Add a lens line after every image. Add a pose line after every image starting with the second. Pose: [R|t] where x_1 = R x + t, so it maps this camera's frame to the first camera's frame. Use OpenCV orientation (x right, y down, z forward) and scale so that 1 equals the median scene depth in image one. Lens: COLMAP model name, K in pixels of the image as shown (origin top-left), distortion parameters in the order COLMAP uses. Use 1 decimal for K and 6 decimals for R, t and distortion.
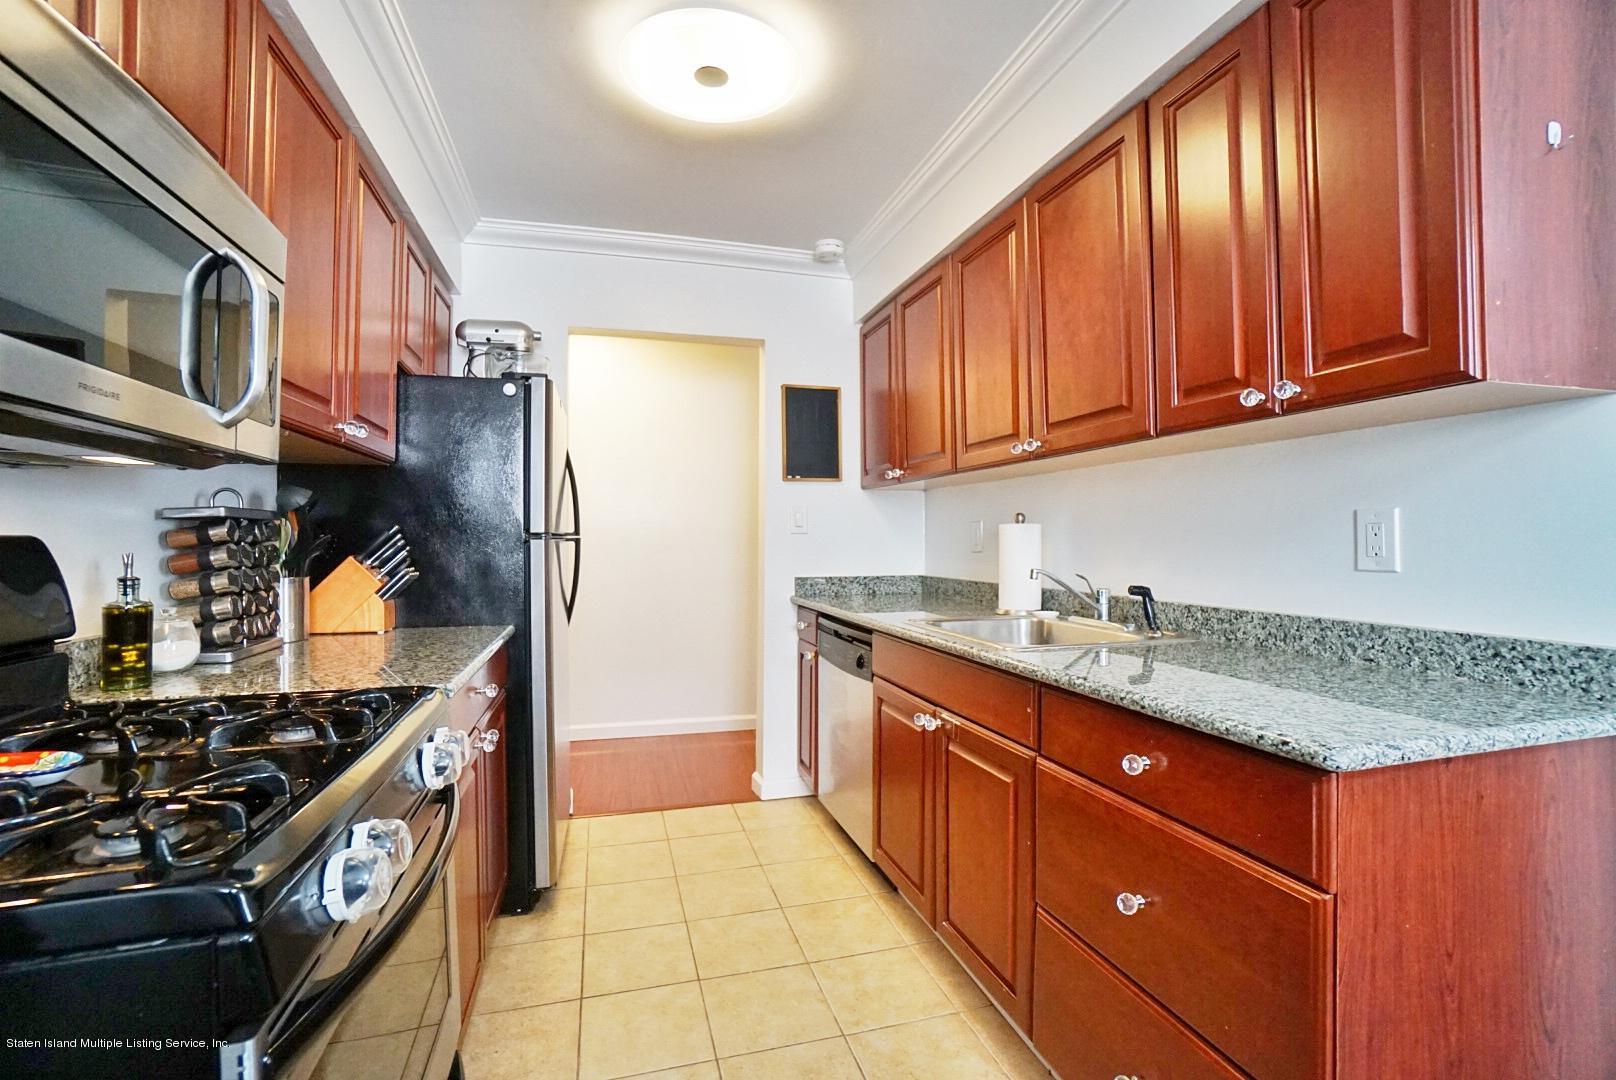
lens RADIAL K [[710.6, 0, 808.0], [0, 710.6, 540.0], [0, 0, 1]] dist [-0.062407, 0.021885]
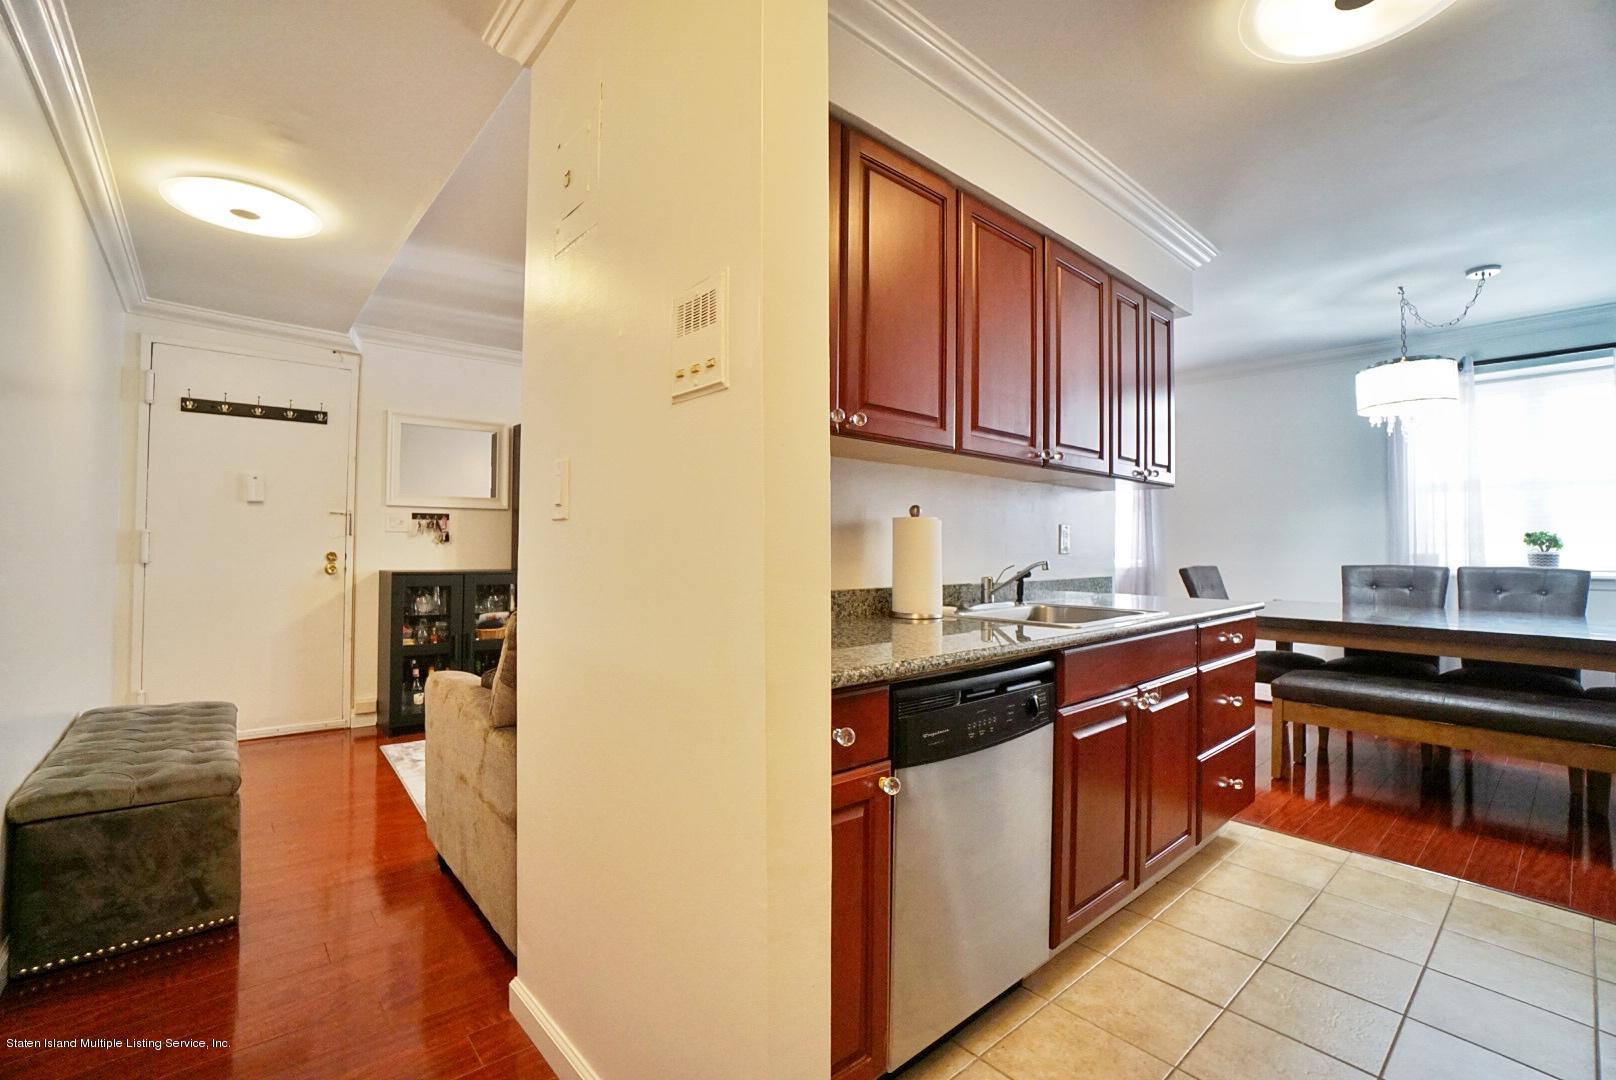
lens RADIAL K [[710.6, 0, 808.0], [0, 710.6, 540.0], [0, 0, 1]] dist [-0.062407, 0.021885]
pose [[-0.414160, 0.002960, 0.910199, -0.462237], [-0.005547, 0.999968, -0.005776, 0.011841], [-0.910187, -0.007441, -0.414130, 1.482358]]
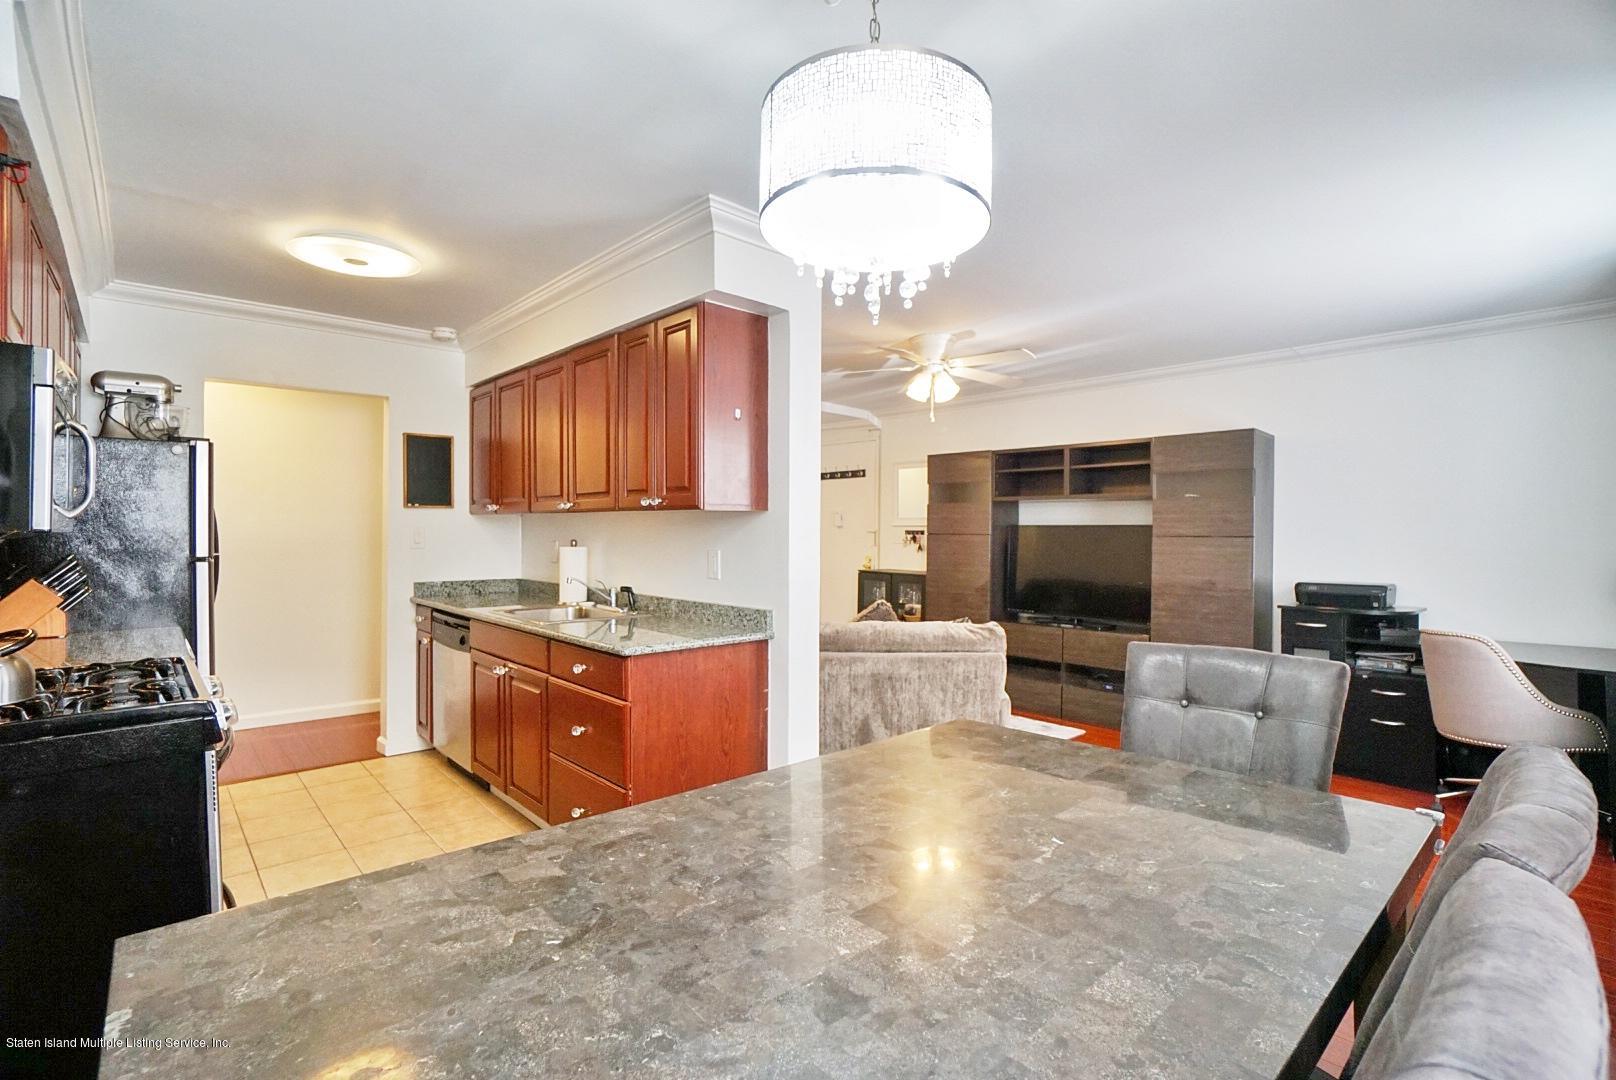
lens RADIAL K [[748.6, 0, 808.5], [0, 748.6, 534.6], [0, 0, 1]] dist [-0.045998, 0.016085]
pose [[0.892747, 0.002900, 0.450550, 0.021130], [-0.006084, 0.999966, 0.005618, -0.061156], [-0.450518, -0.007757, 0.892734, -0.695680]]
